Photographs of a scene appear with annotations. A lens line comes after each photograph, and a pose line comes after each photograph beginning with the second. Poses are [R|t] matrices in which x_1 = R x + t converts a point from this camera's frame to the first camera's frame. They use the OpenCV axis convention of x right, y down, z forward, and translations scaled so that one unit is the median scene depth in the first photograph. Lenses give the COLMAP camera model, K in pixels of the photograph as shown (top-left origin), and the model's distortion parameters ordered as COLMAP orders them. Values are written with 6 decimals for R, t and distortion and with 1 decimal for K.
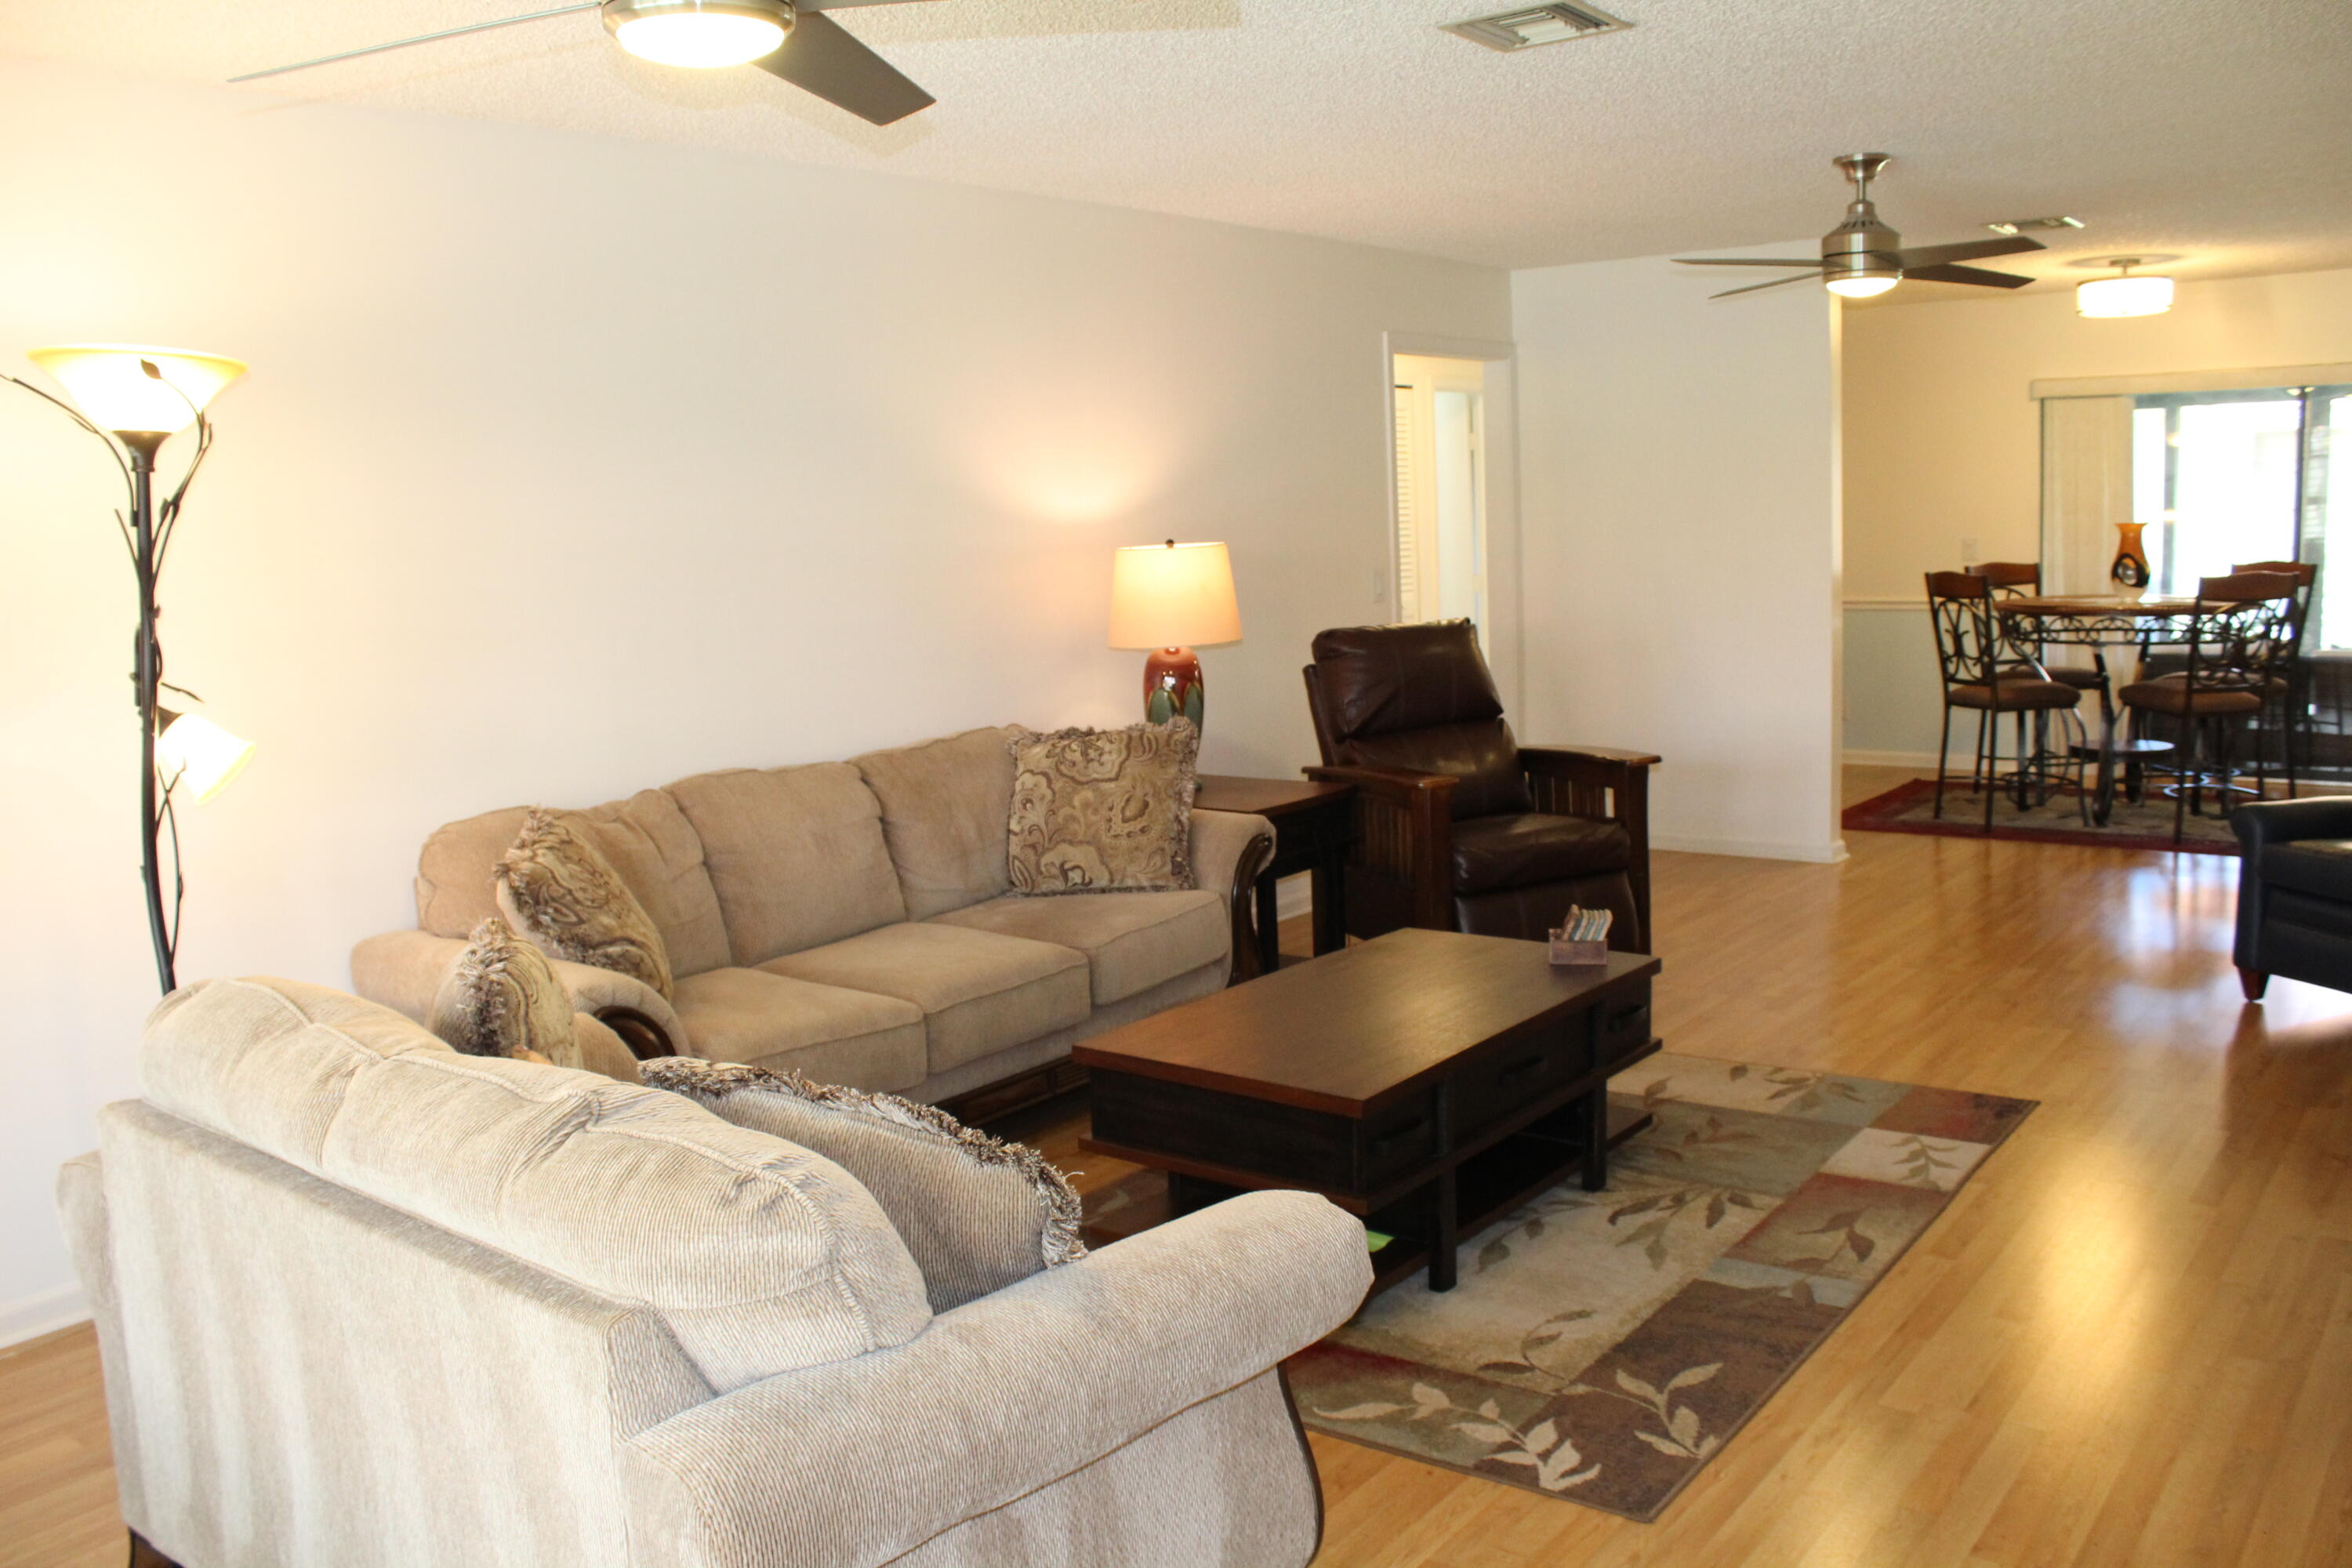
lens RADIAL K [[1936.1, 0, 1176.0], [0, 1936.1, 784.0], [0, 0, 1]] dist [-0.179142, 0.143053]
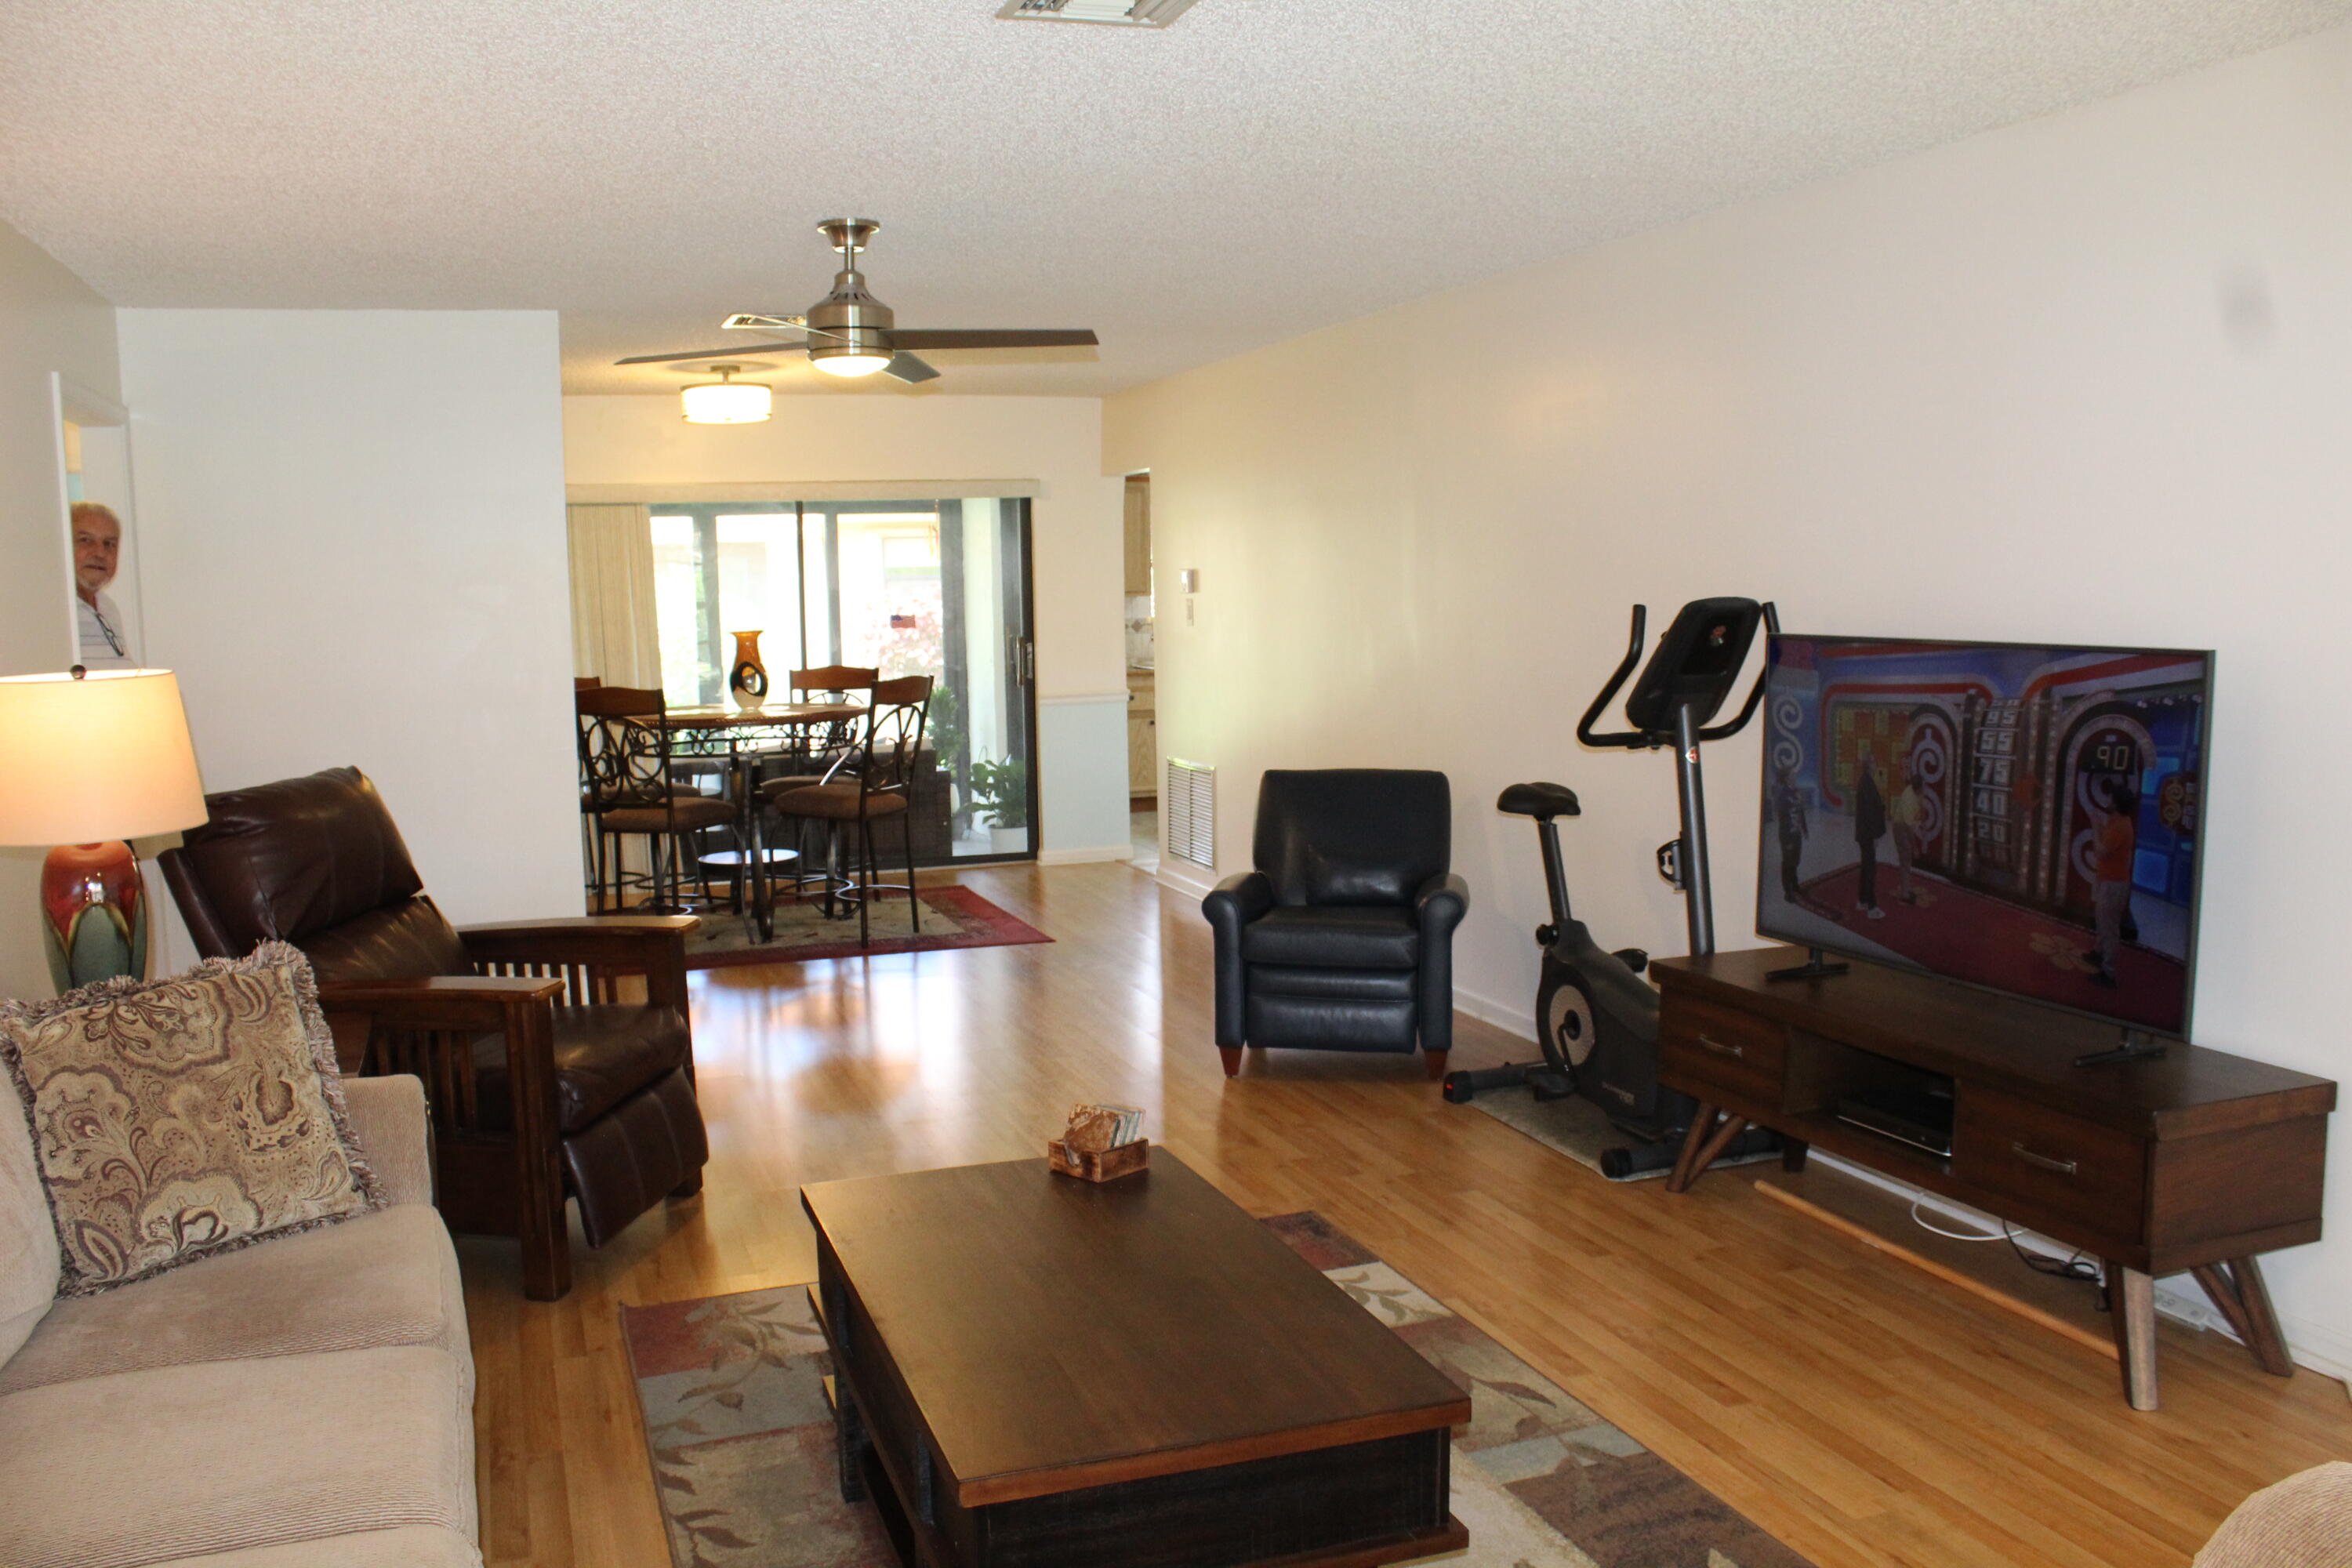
lens RADIAL K [[1936.1, 0, 1176.0], [0, 1936.1, 784.0], [0, 0, 1]] dist [-0.179142, 0.143053]
pose [[0.537117, -0.062251, 0.841208, -0.354148], [0.117134, 0.993115, -0.001299, -0.051444], [-0.835335, 0.099232, 0.540710, 0.427886]]
